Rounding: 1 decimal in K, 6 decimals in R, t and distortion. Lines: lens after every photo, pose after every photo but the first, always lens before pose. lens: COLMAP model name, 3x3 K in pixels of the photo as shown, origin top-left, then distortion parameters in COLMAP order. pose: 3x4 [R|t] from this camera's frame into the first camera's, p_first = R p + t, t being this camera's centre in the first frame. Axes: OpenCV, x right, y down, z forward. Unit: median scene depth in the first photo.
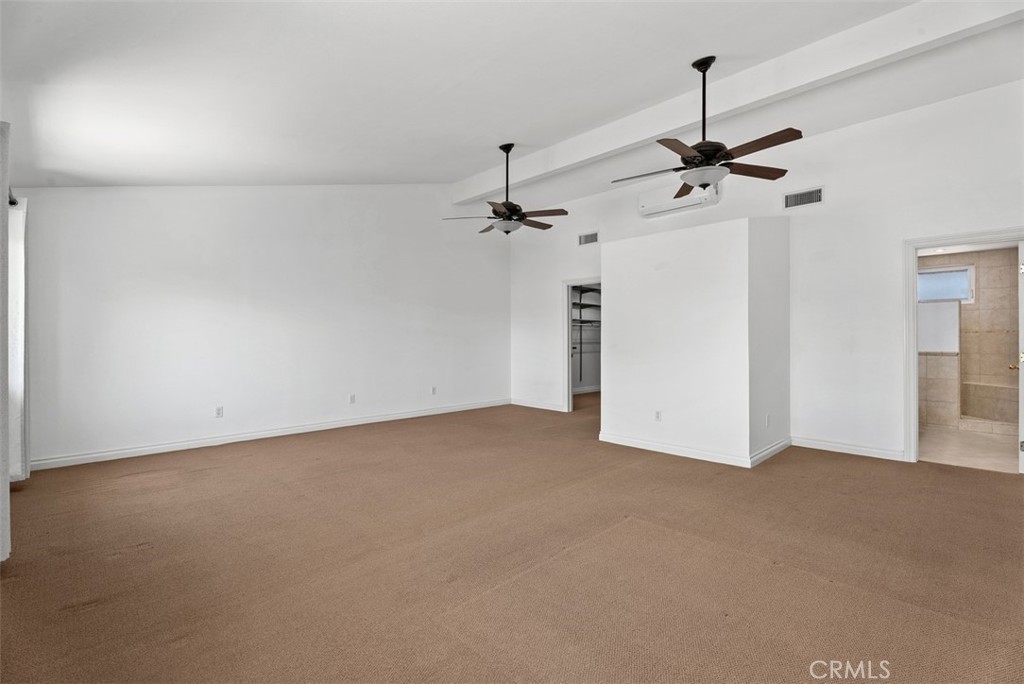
lens RADIAL K [[455.2, 0, 516.0], [0, 455.2, 337.6], [0, 0, 1]] dist [0.000162, -0.001770]
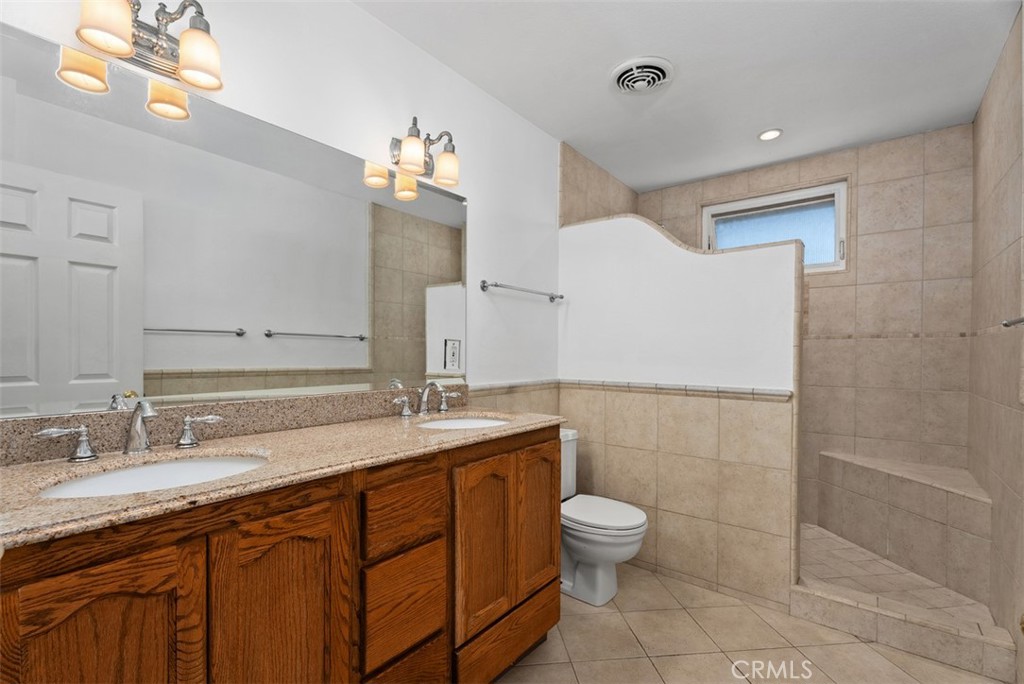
lens RADIAL K [[455.2, 0, 505.8], [0, 455.2, 350.8], [0, 0, 1]] dist [0.000162, -0.001770]
pose [[0.992628, 0.007666, 0.120956, 0.654761], [-0.008846, 0.999918, 0.009221, 0.000032], [-0.120875, -0.010223, 0.992615, 0.627280]]
